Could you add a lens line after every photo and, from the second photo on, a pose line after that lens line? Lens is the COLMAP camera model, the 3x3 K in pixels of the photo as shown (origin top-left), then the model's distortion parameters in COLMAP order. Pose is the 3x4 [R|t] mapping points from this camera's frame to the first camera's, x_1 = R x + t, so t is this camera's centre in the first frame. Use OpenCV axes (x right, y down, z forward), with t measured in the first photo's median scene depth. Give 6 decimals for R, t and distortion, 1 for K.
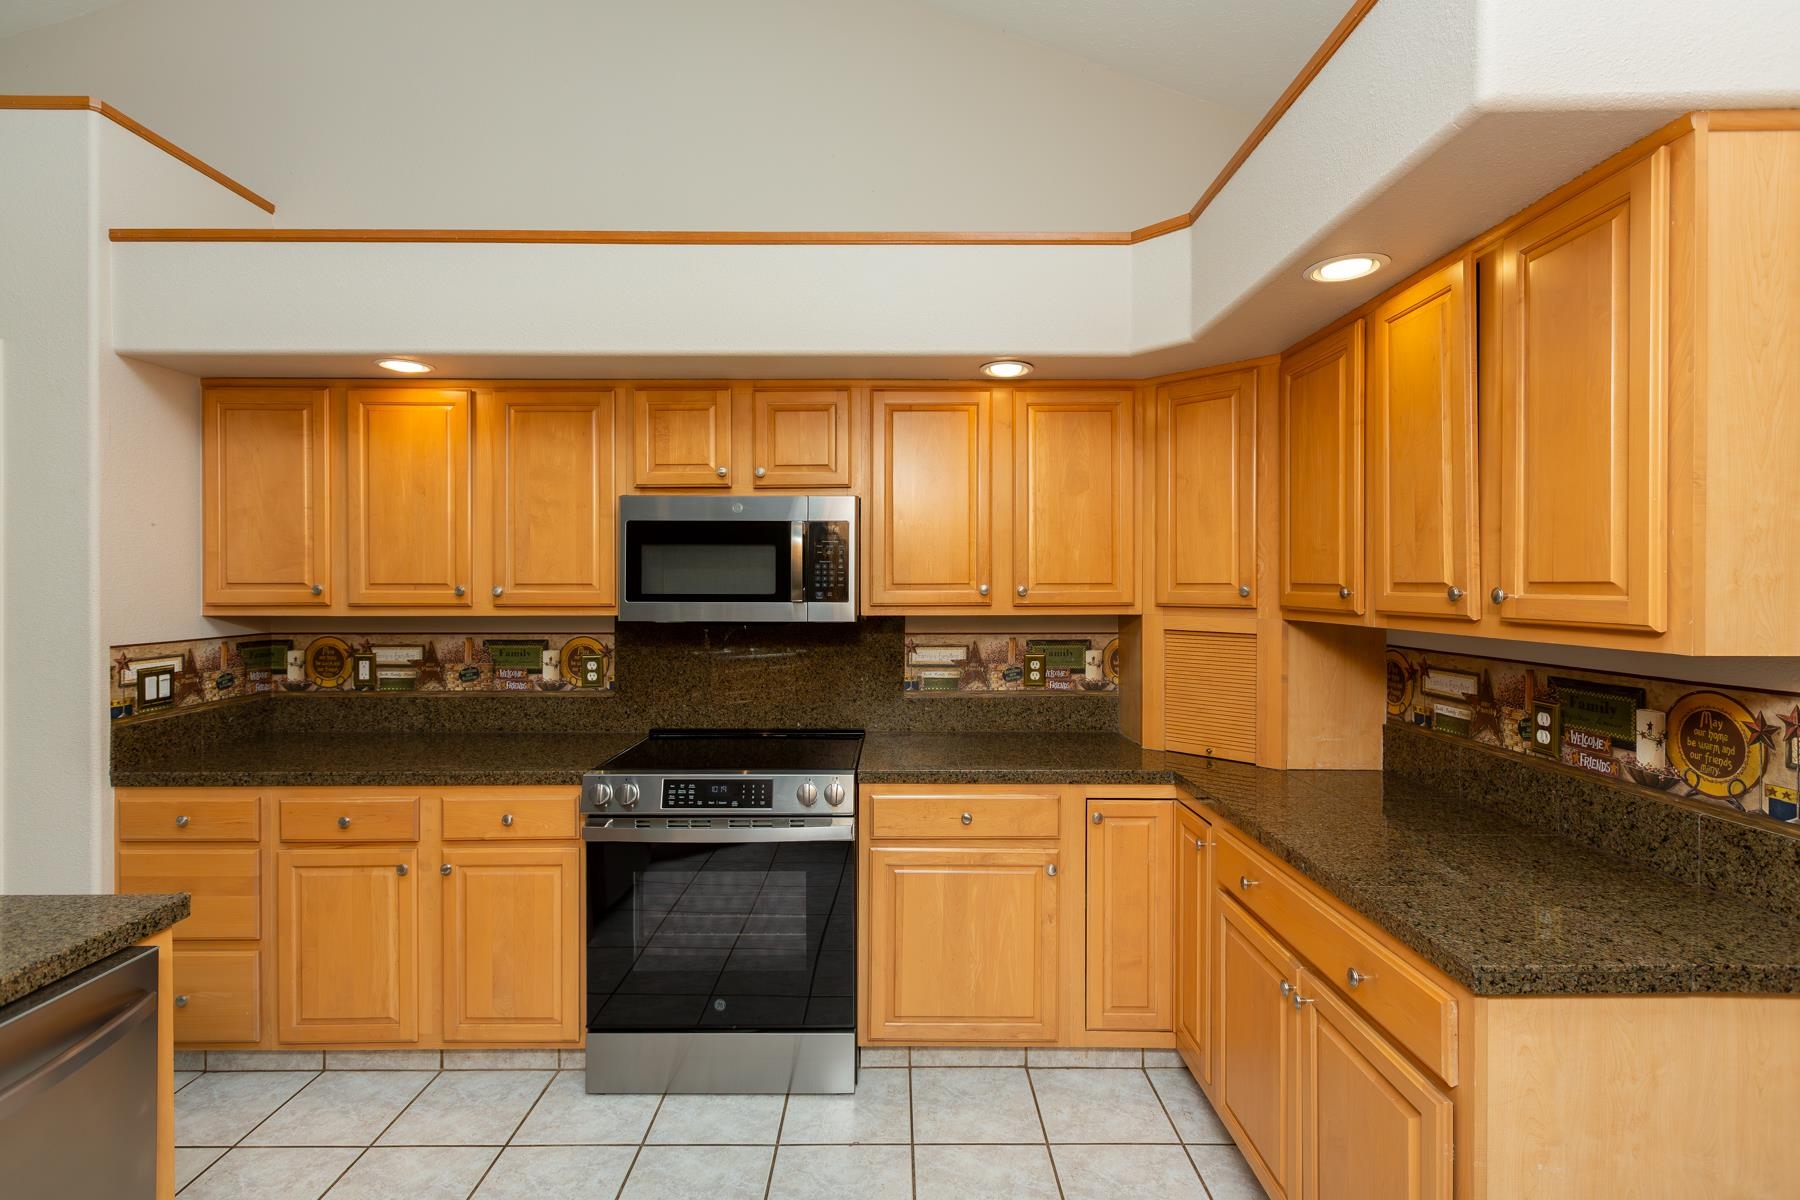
lens RADIAL K [[831.0, 0, 894.2], [0, 831.0, 584.8], [0, 0, 1]] dist [0.005476, -0.000540]
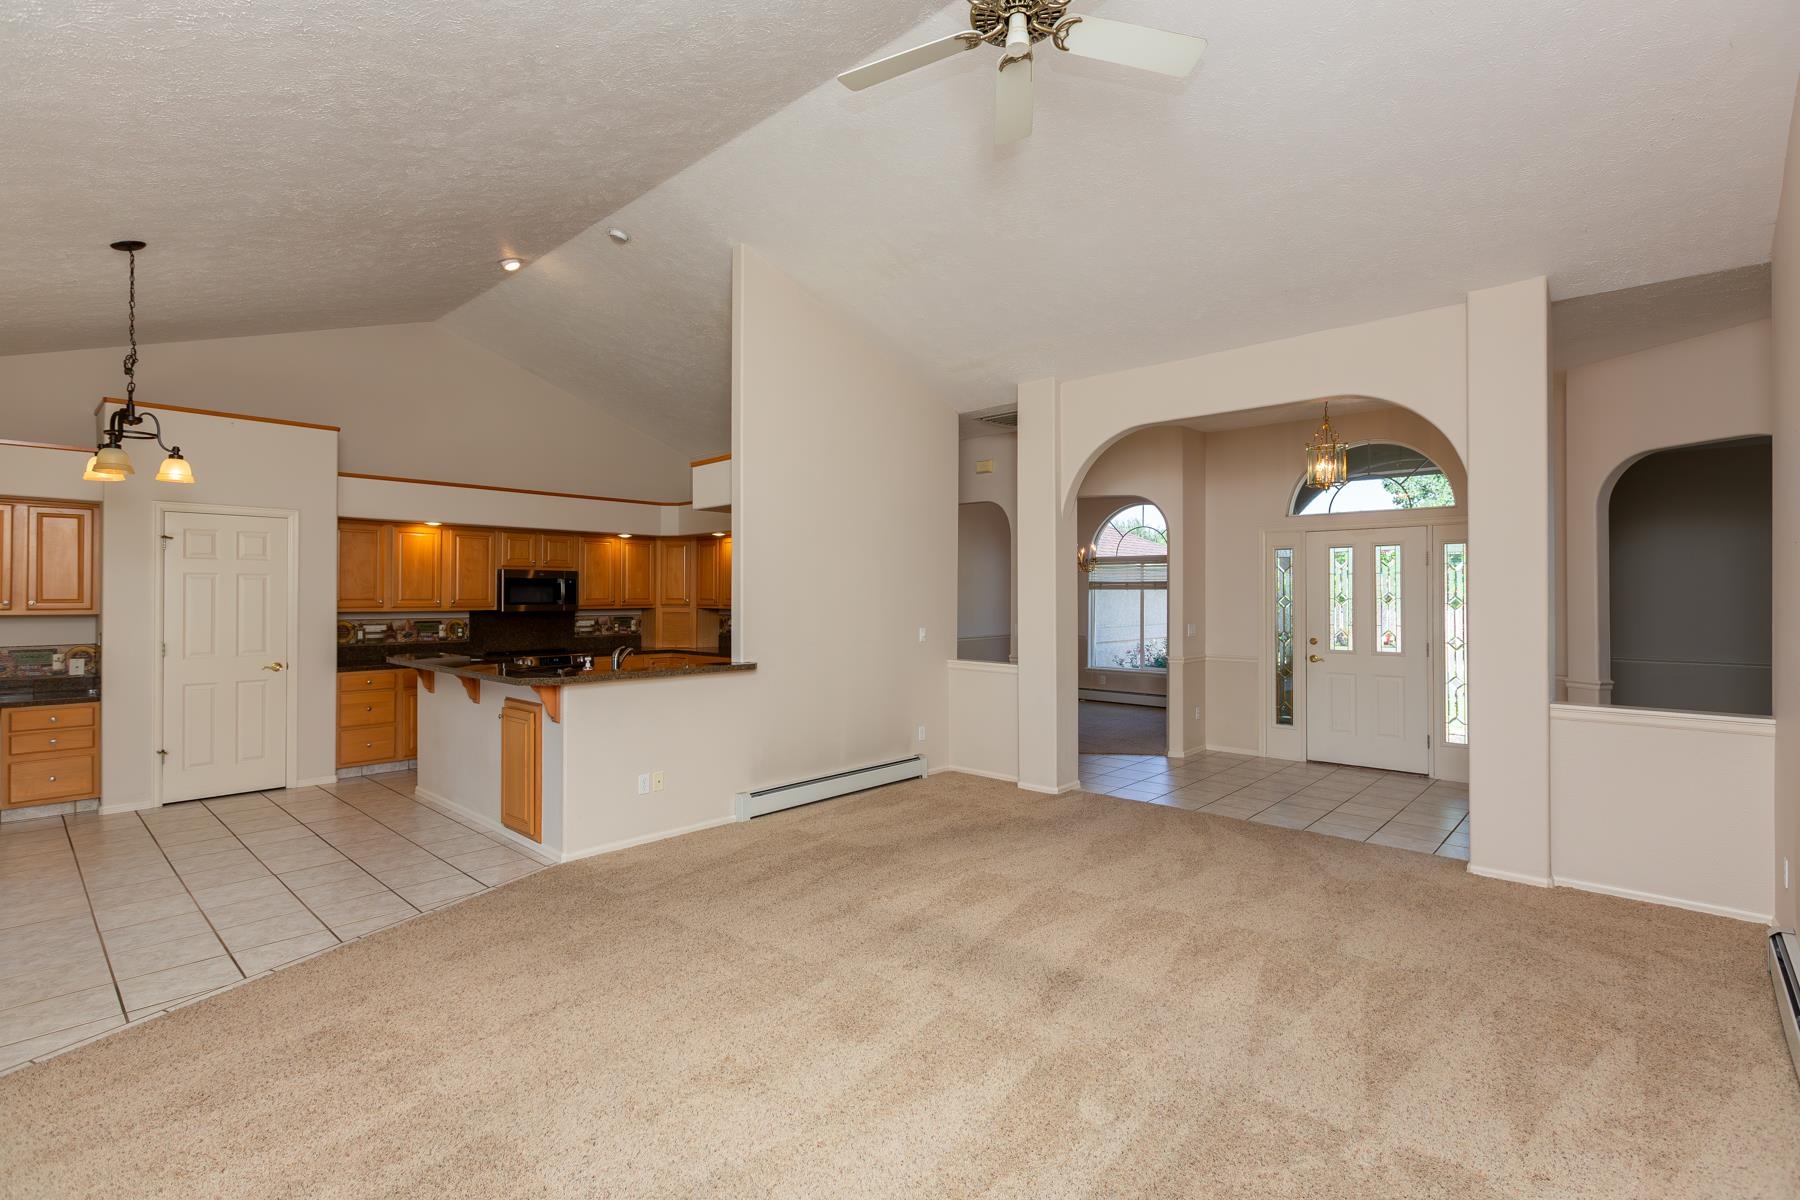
lens RADIAL K [[831.0, 0, 882.1], [0, 831.0, 593.1], [0, 0, 1]] dist [0.005476, -0.000540]
pose [[0.686551, 0.002221, 0.727078, -1.562529], [-0.001188, 0.999997, -0.001933, -0.017882], [-0.727081, 0.000464, 0.686552, -2.029735]]
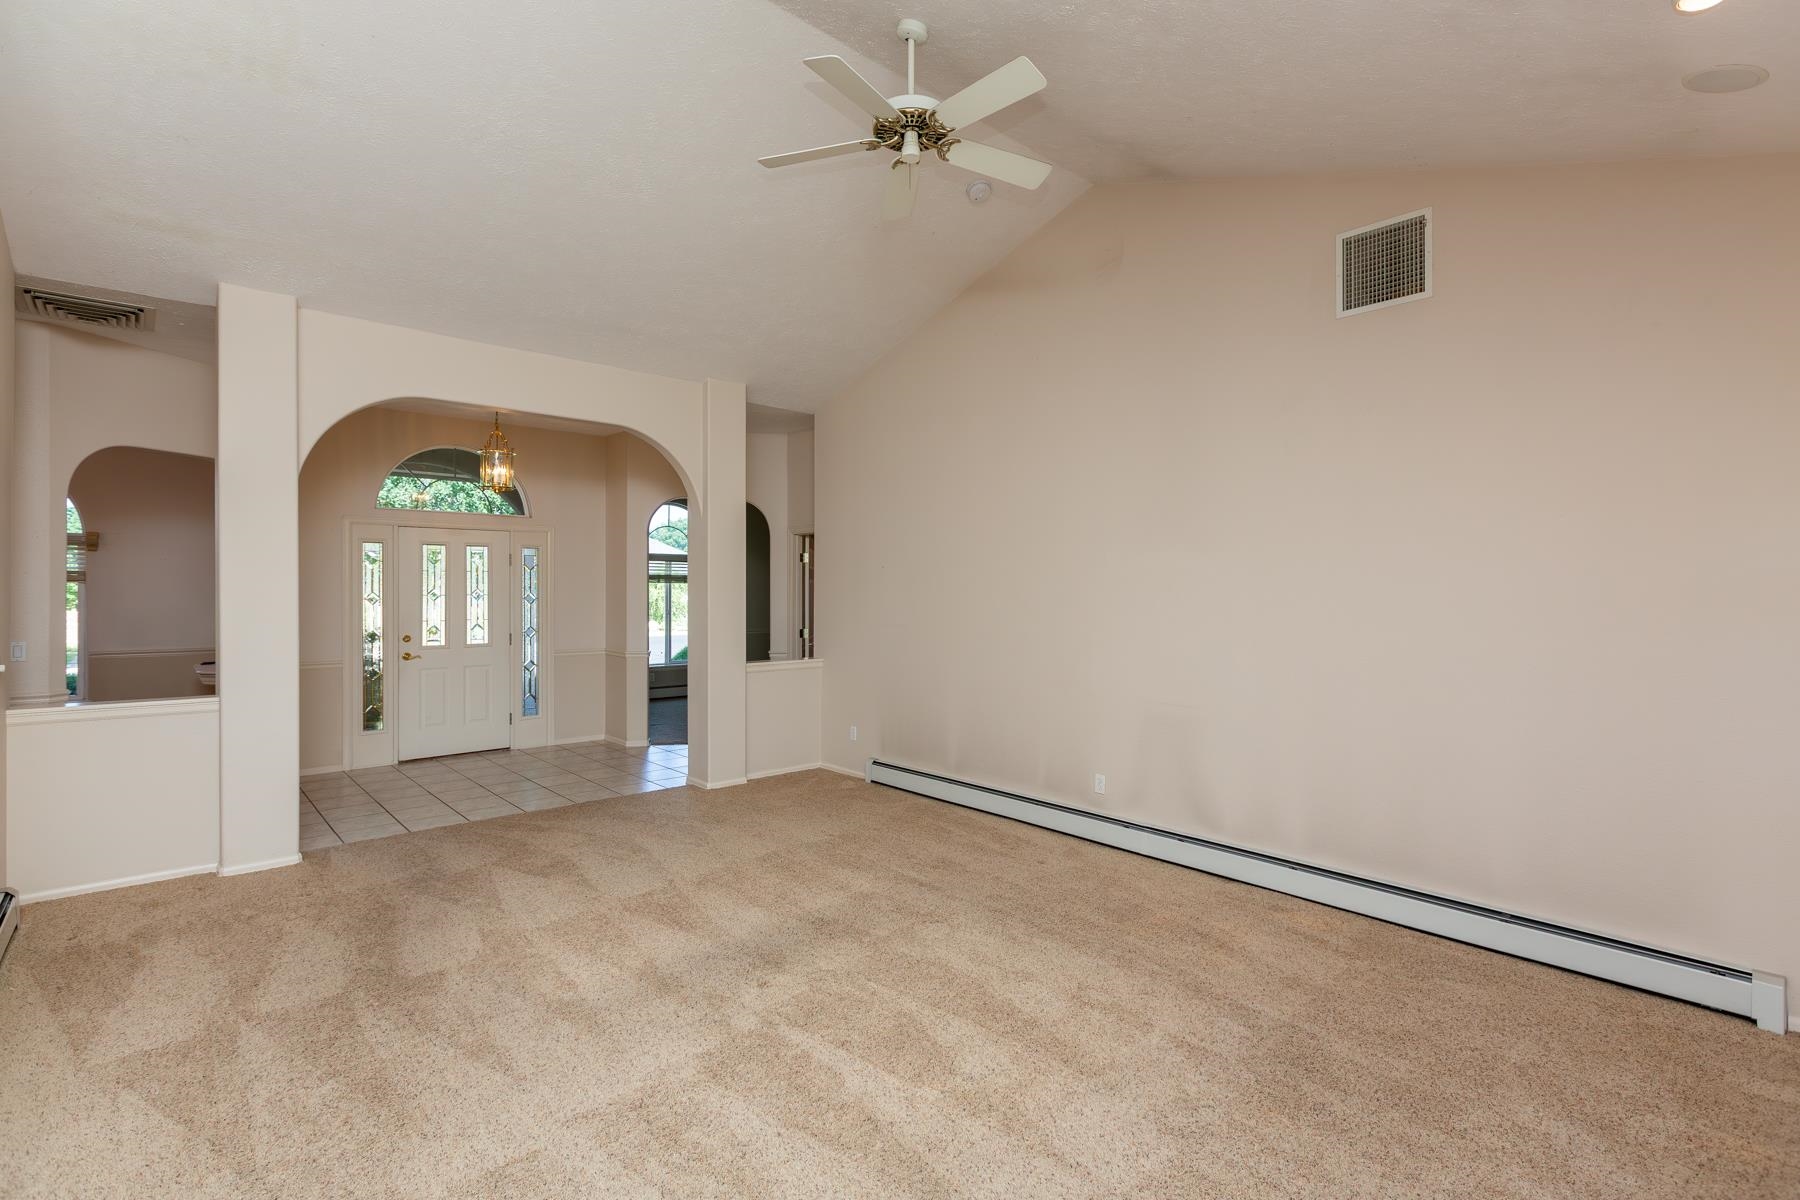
lens RADIAL K [[831.0, 0, 890.6], [0, 831.0, 588.6], [0, 0, 1]] dist [0.005476, -0.000540]
pose [[-0.665019, 0.000743, 0.746826, -1.632265], [-0.001962, 0.999994, -0.002742, -0.023328], [-0.746824, -0.003289, -0.665014, -0.525756]]
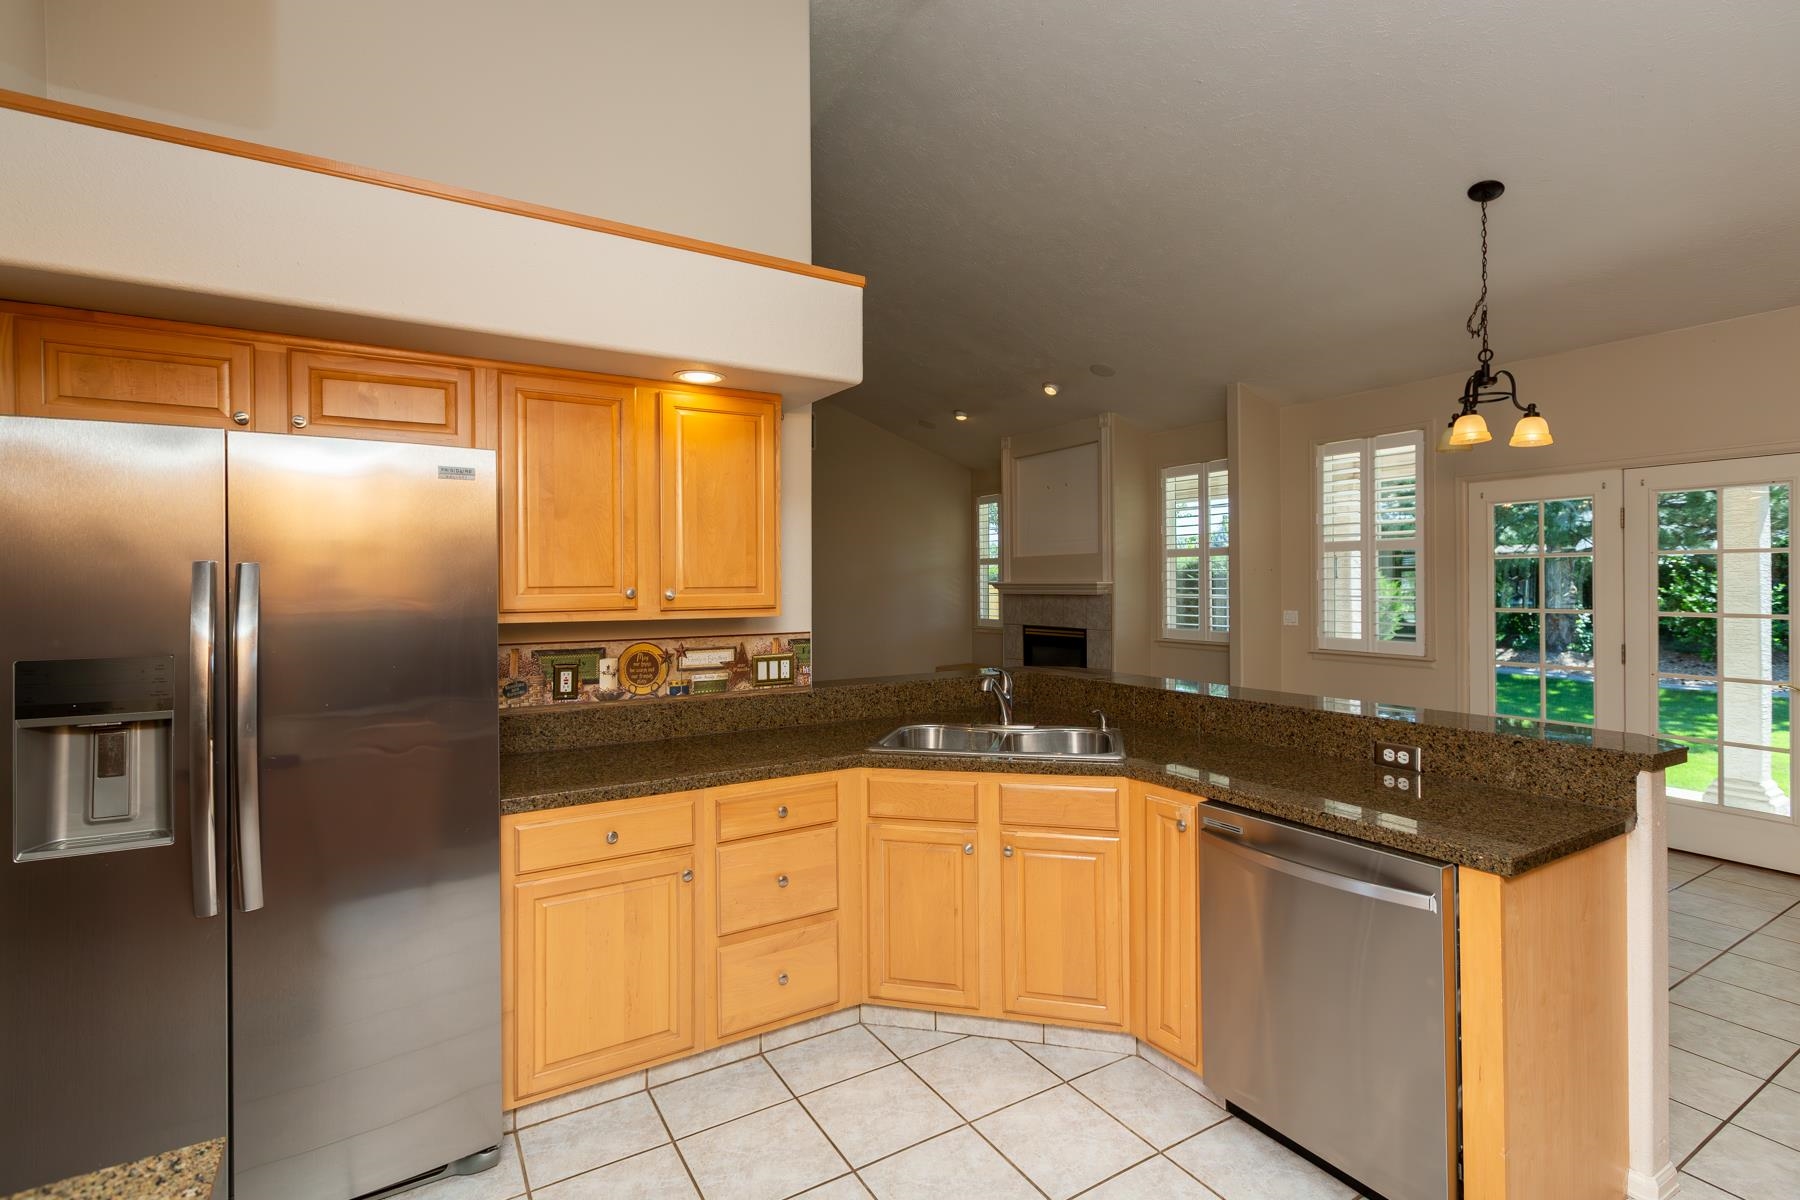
lens RADIAL K [[831.0, 0, 897.6], [0, 831.0, 579.1], [0, 0, 1]] dist [0.005476, -0.000540]
pose [[-0.856945, 0.001631, -0.515405, 0.253044], [0.003435, 0.999991, -0.002547, -0.005997], [0.515396, -0.003953, -0.856943, 0.849488]]
